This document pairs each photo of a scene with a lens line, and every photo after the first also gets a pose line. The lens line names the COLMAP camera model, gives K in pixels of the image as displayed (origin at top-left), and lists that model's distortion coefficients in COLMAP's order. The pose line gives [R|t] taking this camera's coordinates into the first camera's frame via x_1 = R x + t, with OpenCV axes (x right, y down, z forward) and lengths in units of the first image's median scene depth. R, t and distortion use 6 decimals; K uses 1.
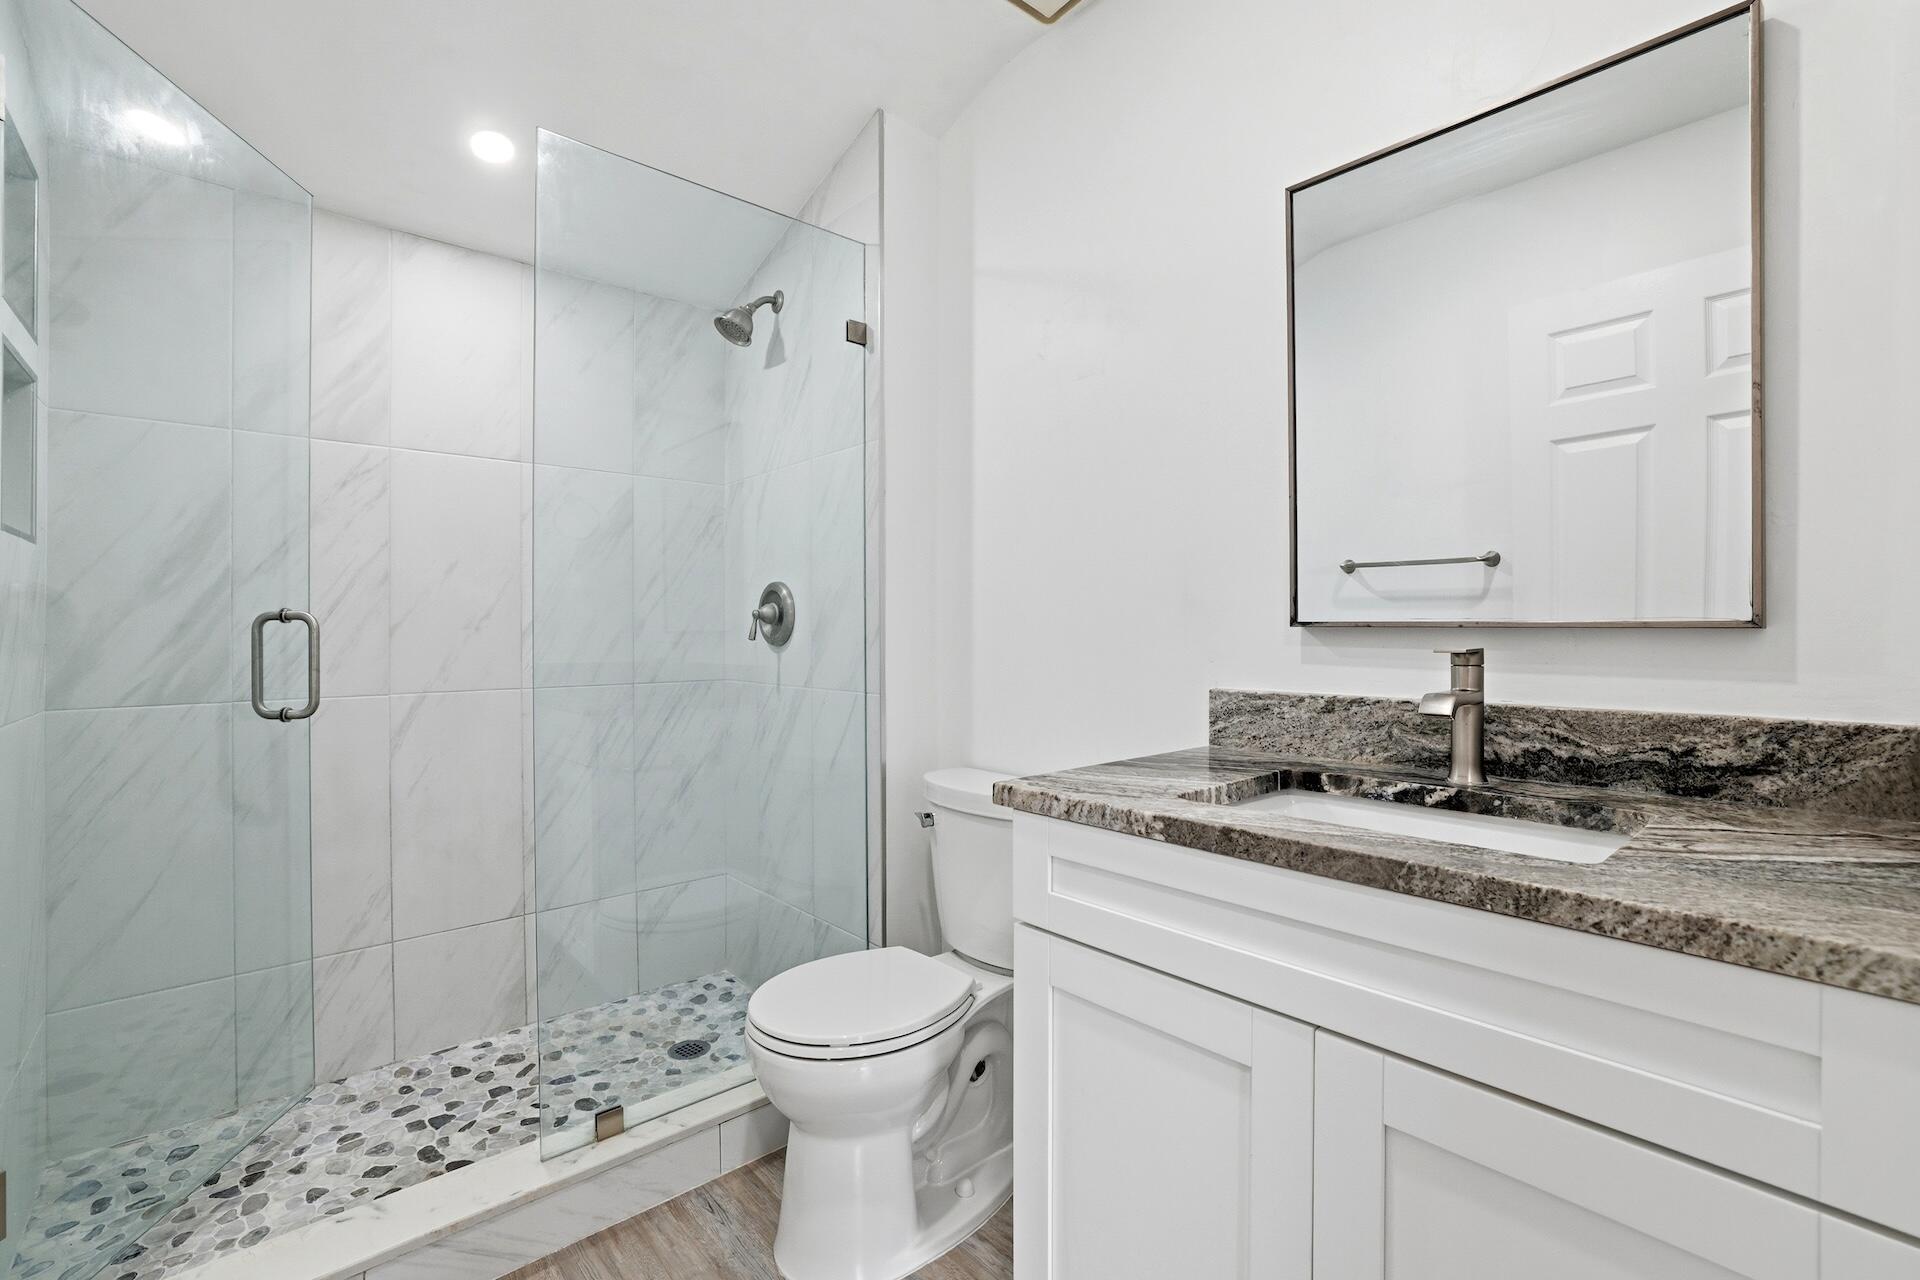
lens RADIAL K [[844.2, 0, 960.0], [0, 844.2, 640.0], [0, 0, 1]] dist [0.000210, 0.000181]
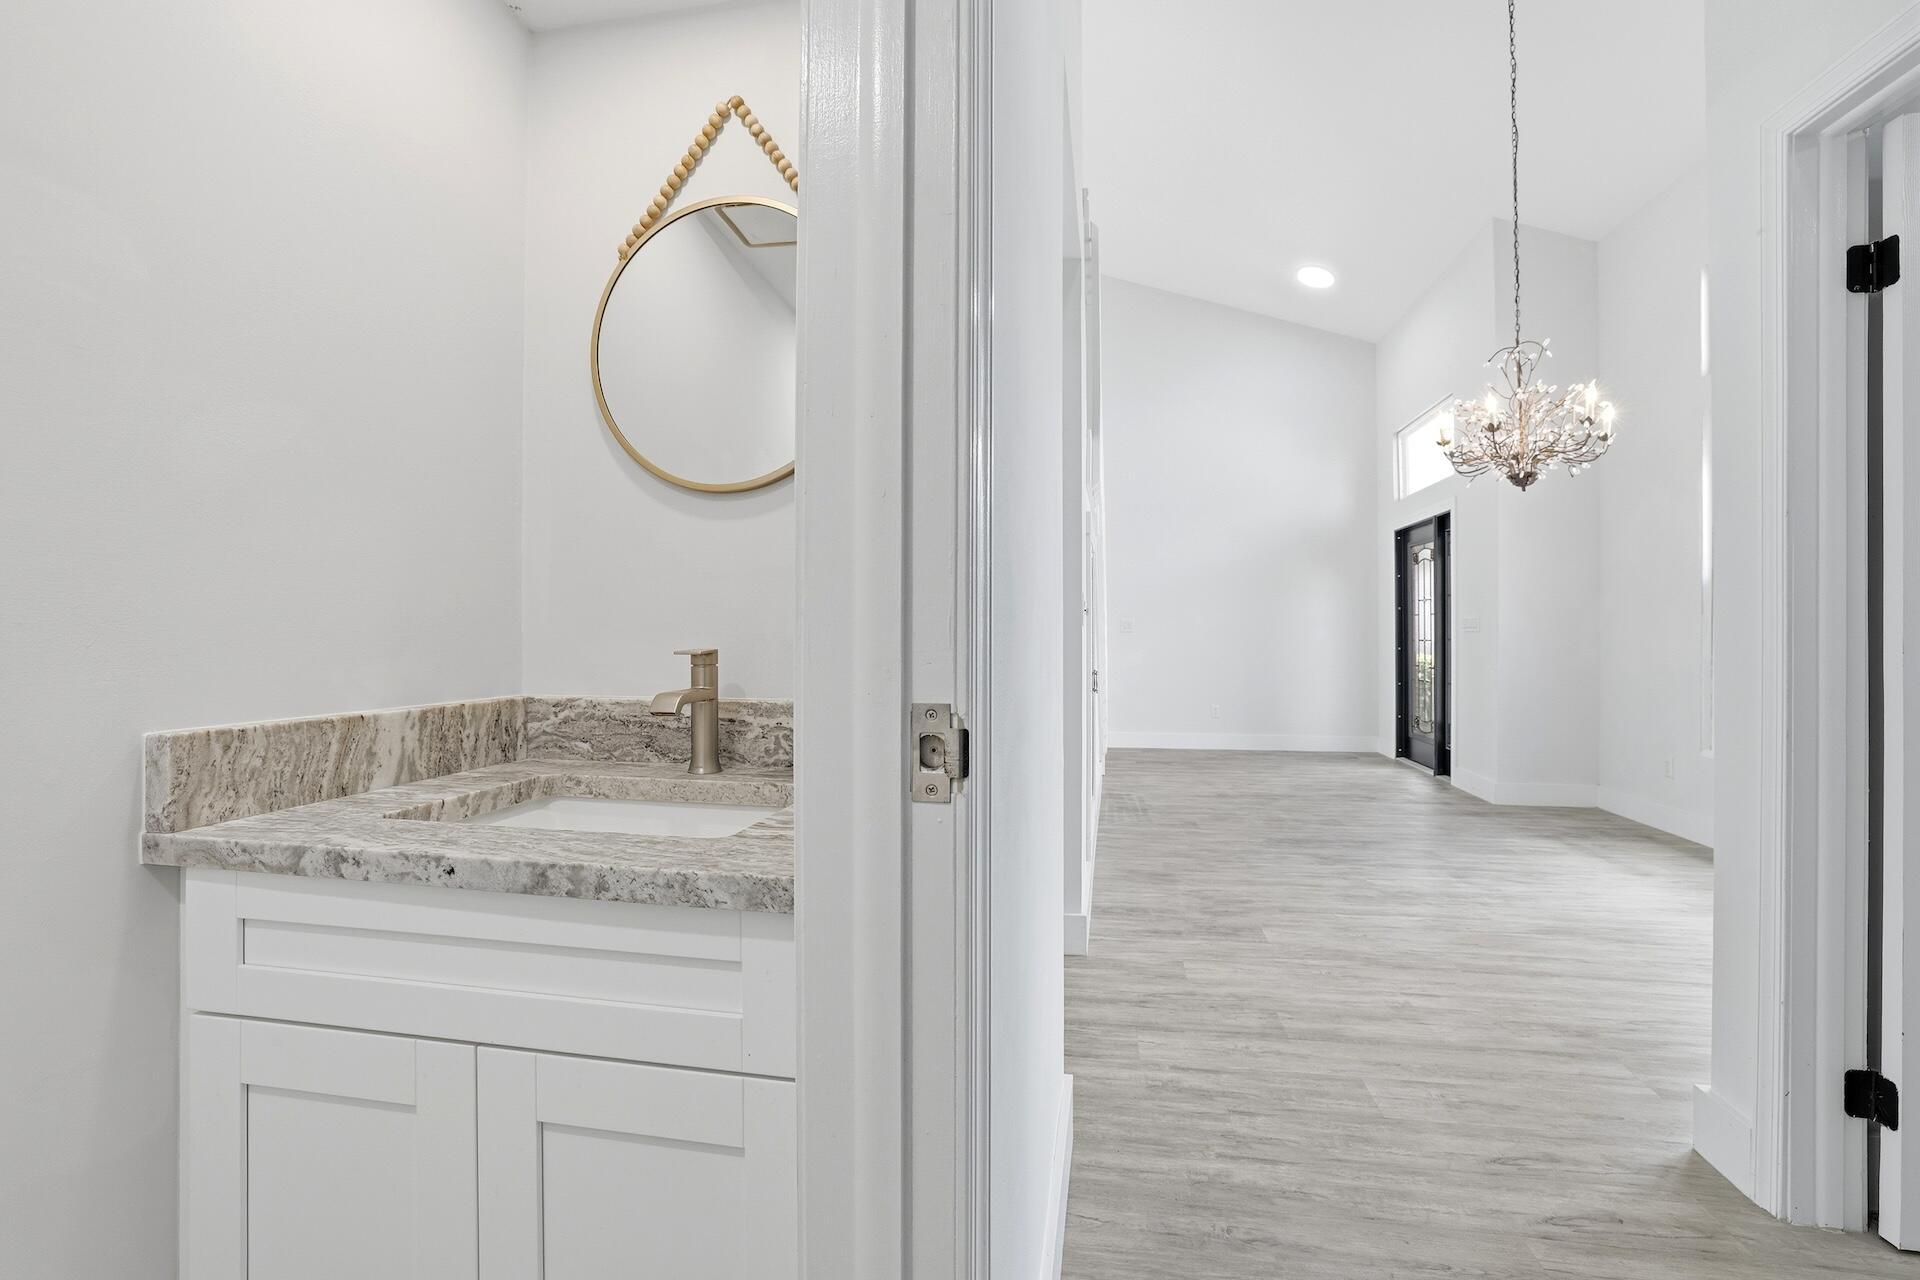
lens RADIAL K [[844.2, 0, 960.0], [0, 844.2, 640.0], [0, 0, 1]] dist [0.000210, 0.000181]
pose [[0.786552, 0.007729, 0.617476, 0.188028], [-0.007244, 0.999968, -0.003289, -0.001951], [-0.617482, -0.001886, 0.786583, -0.072076]]
